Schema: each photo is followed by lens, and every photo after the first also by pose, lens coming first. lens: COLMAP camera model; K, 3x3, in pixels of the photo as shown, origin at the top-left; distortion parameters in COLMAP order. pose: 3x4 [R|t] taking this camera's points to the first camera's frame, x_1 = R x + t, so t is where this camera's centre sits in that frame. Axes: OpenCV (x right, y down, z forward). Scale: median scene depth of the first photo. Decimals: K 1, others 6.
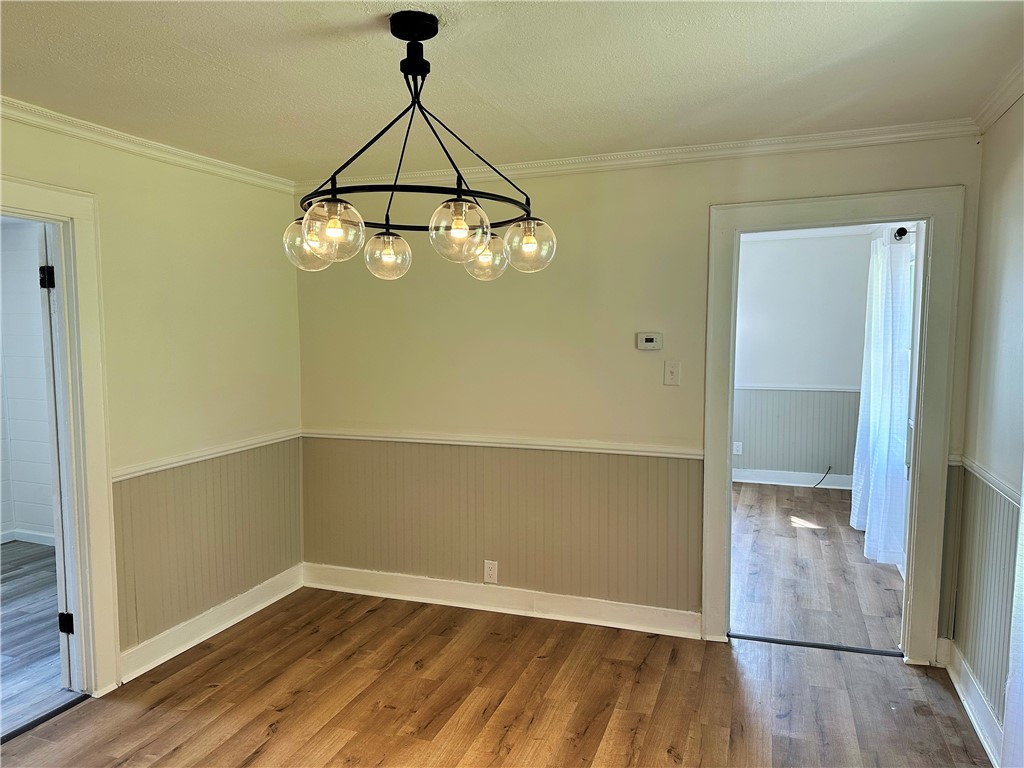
lens RADIAL K [[717.3, 0, 512.9], [0, 717.3, 382.5], [0, 0, 1]] dist [0.010146, -0.009158]
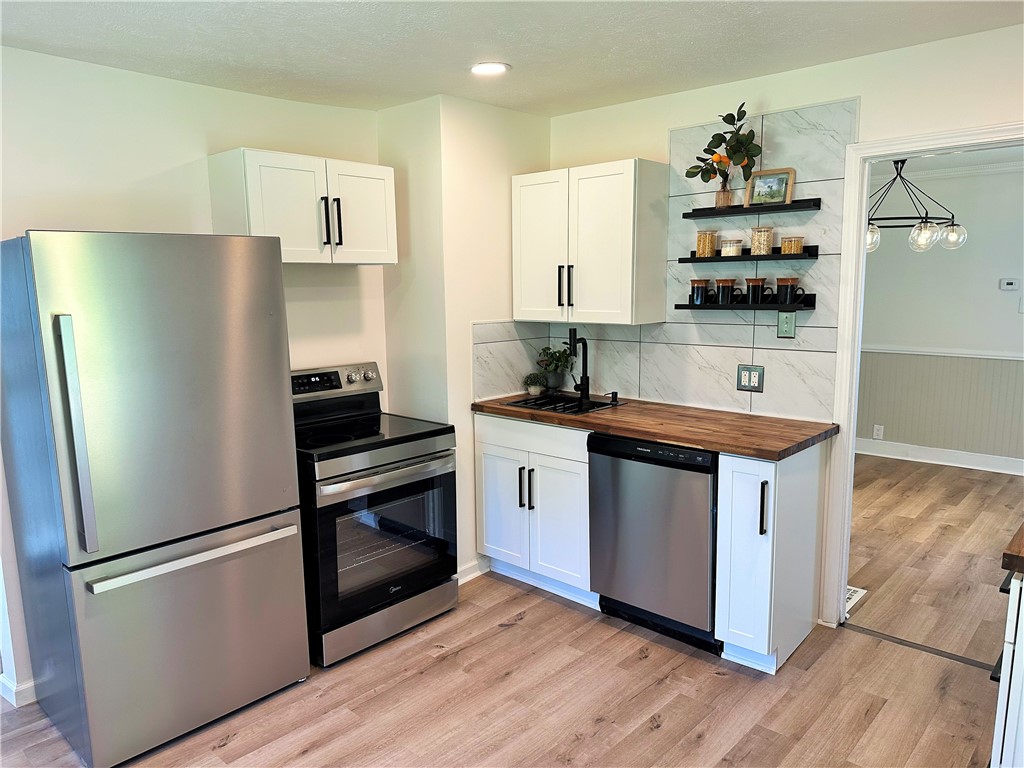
lens RADIAL K [[717.3, 0, 509.1], [0, 717.3, 394.9], [0, 0, 1]] dist [0.010146, -0.009158]
pose [[0.920373, 0.052863, -0.387453, -0.224733], [-0.024693, 0.996700, 0.077331, 0.100811], [0.390262, -0.061606, 0.918641, -1.027325]]
